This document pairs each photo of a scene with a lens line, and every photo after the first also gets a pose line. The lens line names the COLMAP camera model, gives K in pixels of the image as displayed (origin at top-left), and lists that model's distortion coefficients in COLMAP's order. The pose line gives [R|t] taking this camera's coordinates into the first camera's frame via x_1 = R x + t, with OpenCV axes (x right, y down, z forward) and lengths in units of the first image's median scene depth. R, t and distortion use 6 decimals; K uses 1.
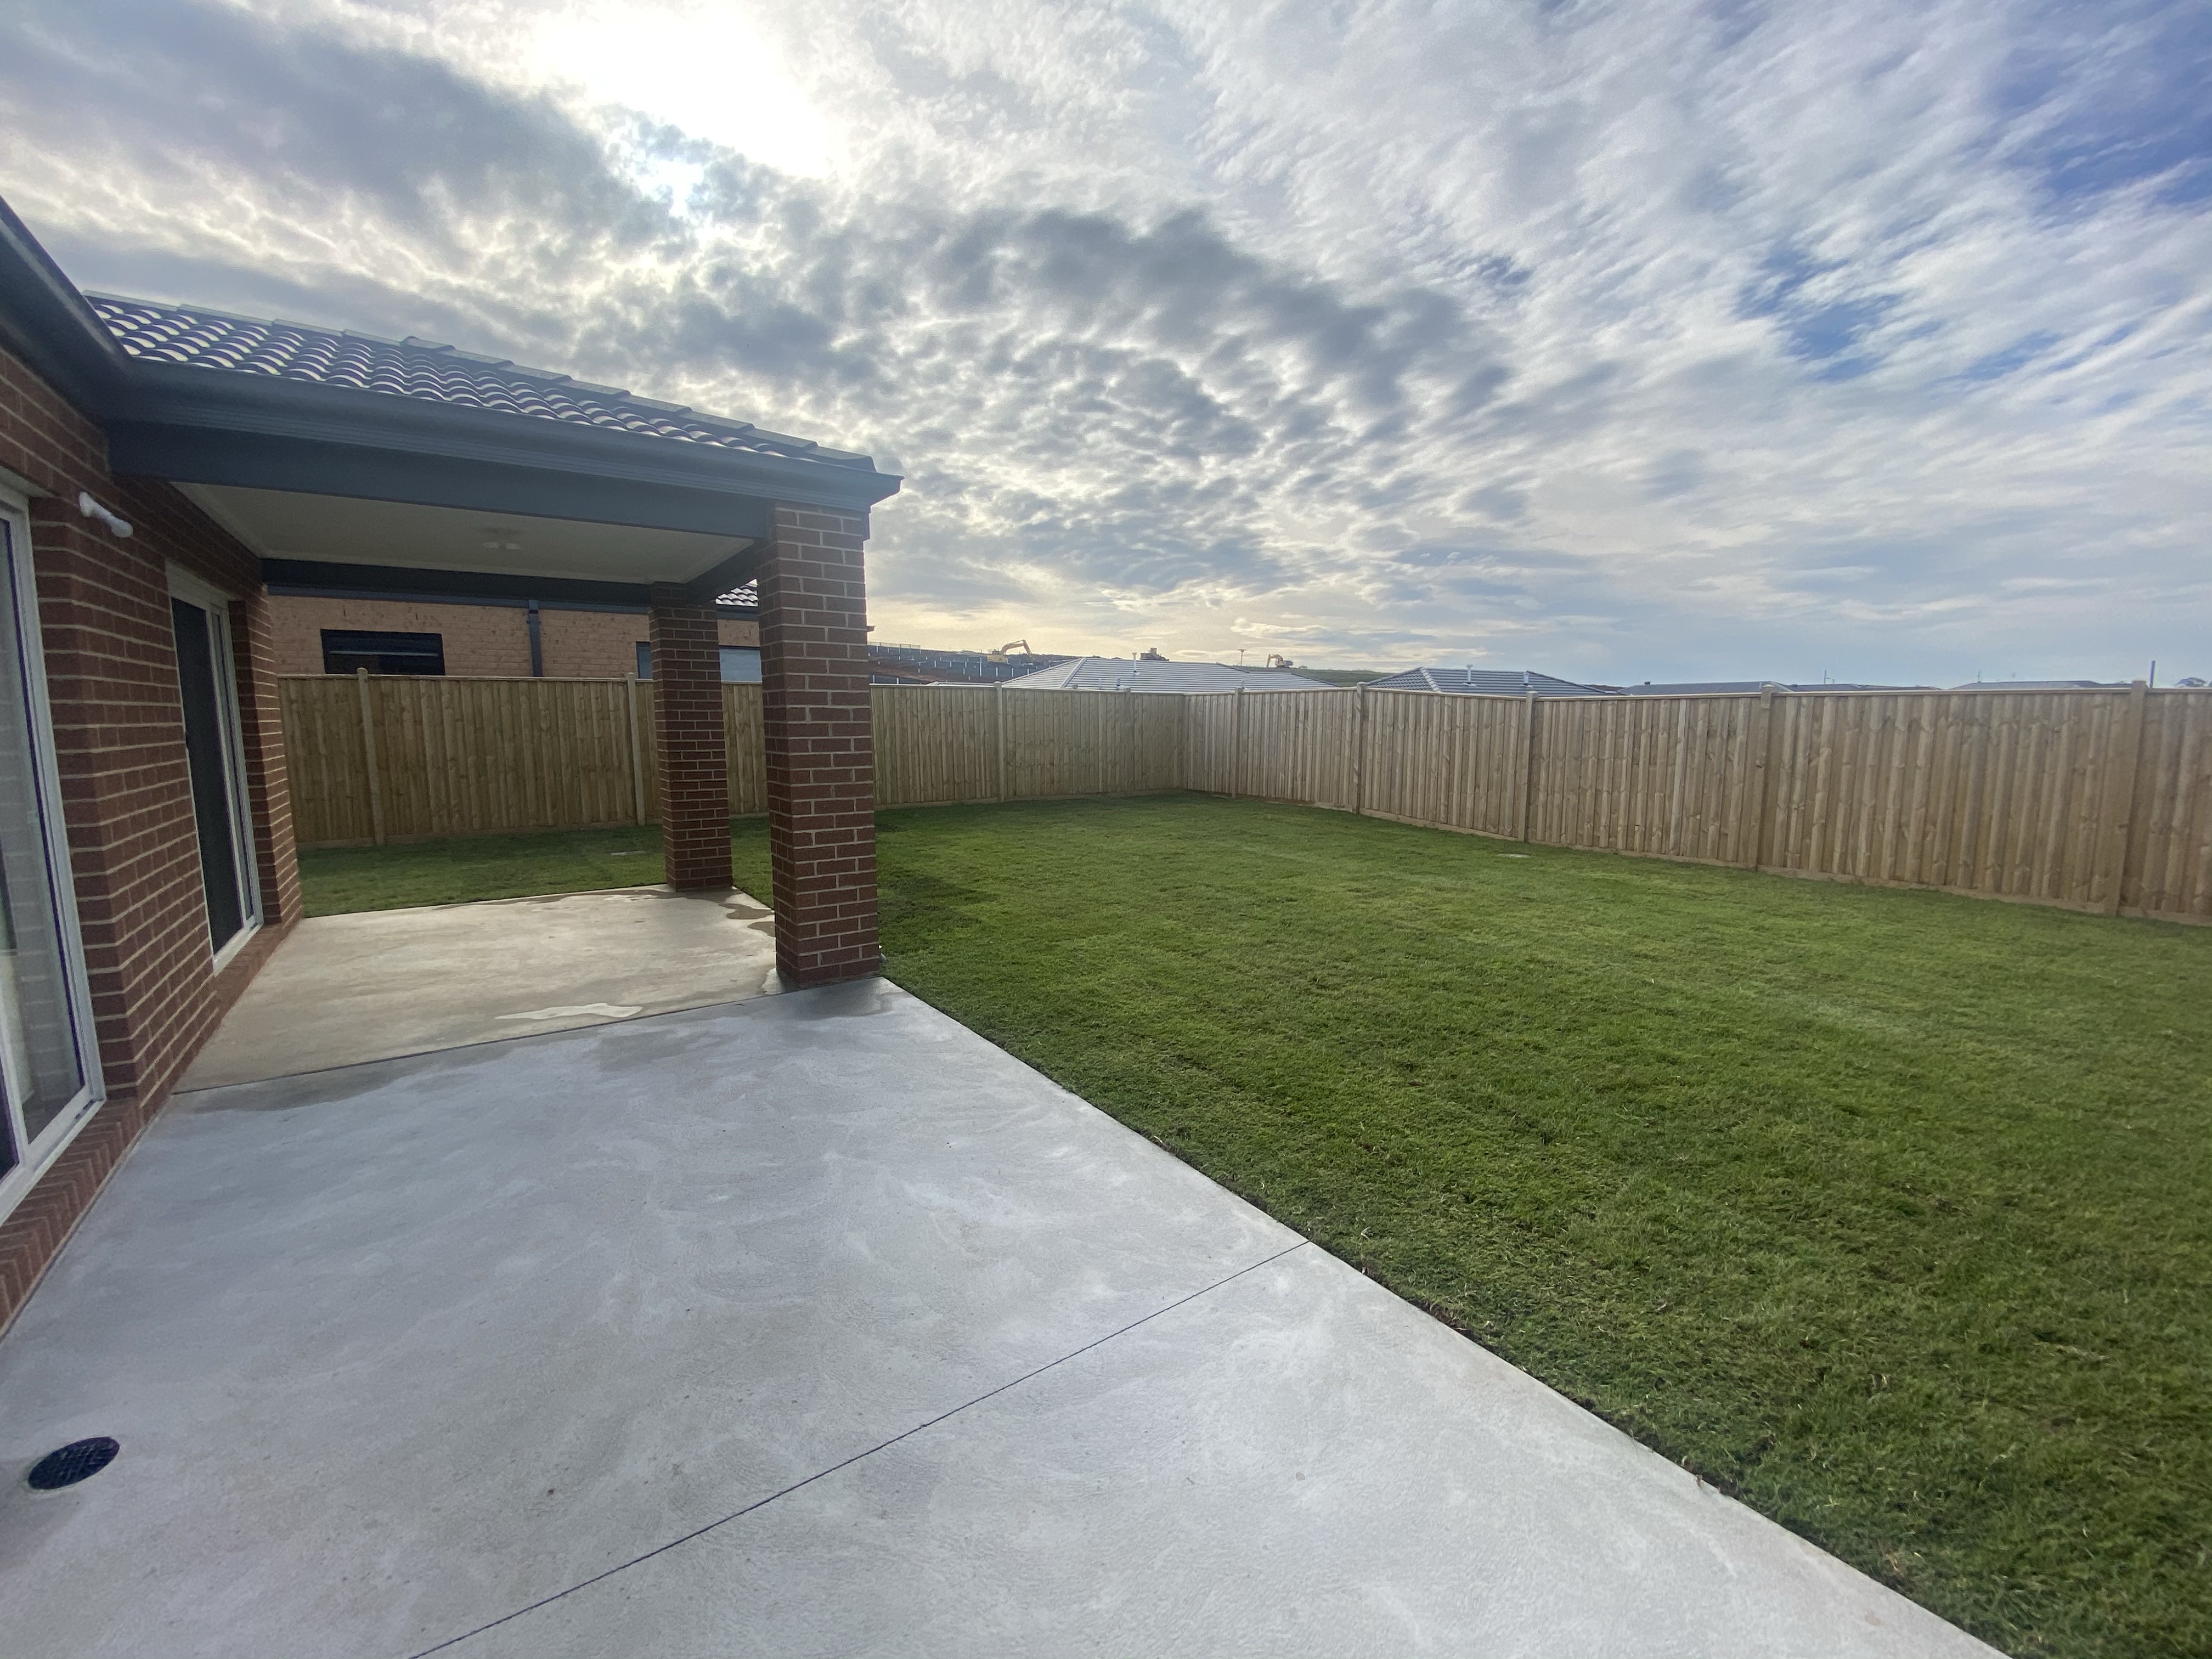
lens RADIAL K [[899.5, 0, 1106.0], [0, 899.5, 829.5], [0, 0, 1]] dist [-0.001075, -0.000345]
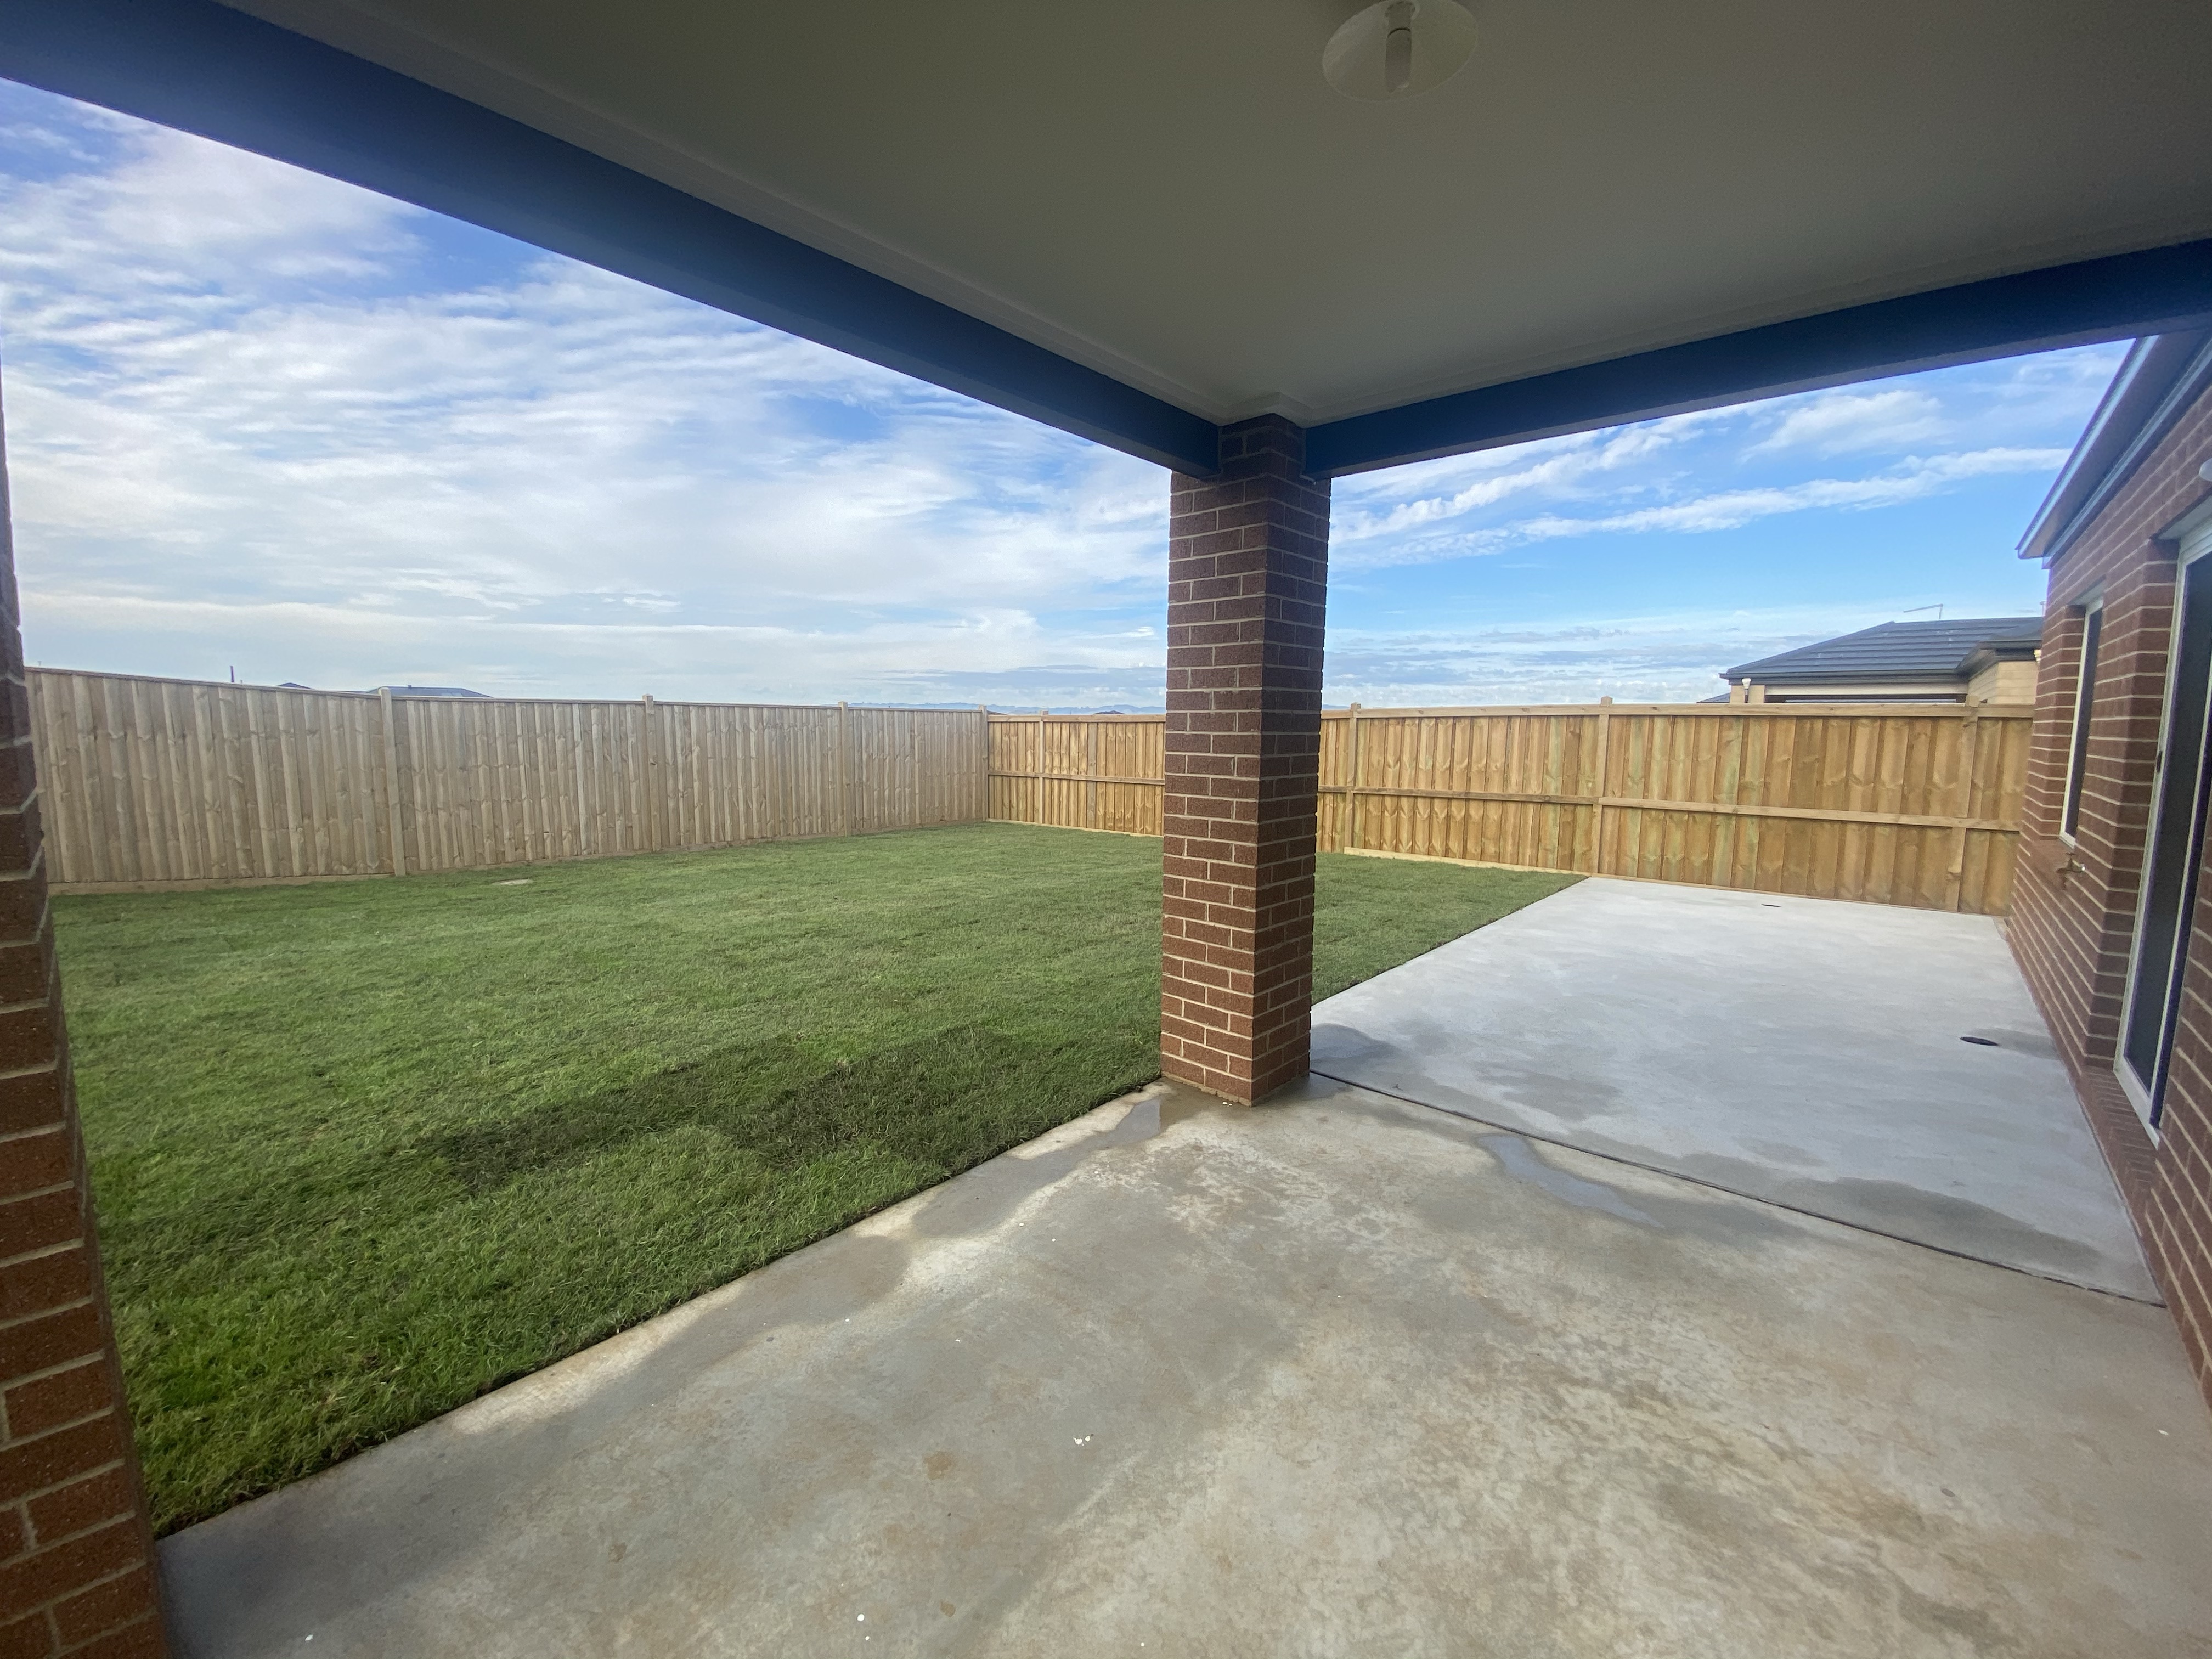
lens RADIAL K [[899.5, 0, 1106.0], [0, 899.5, 829.5], [0, 0, 1]] dist [-0.001075, -0.000345]
pose [[-0.223772, -0.113077, 0.968060, -0.557775], [0.113341, 0.983489, 0.141079, -0.087343], [-0.968029, 0.141290, -0.207262, 0.704577]]
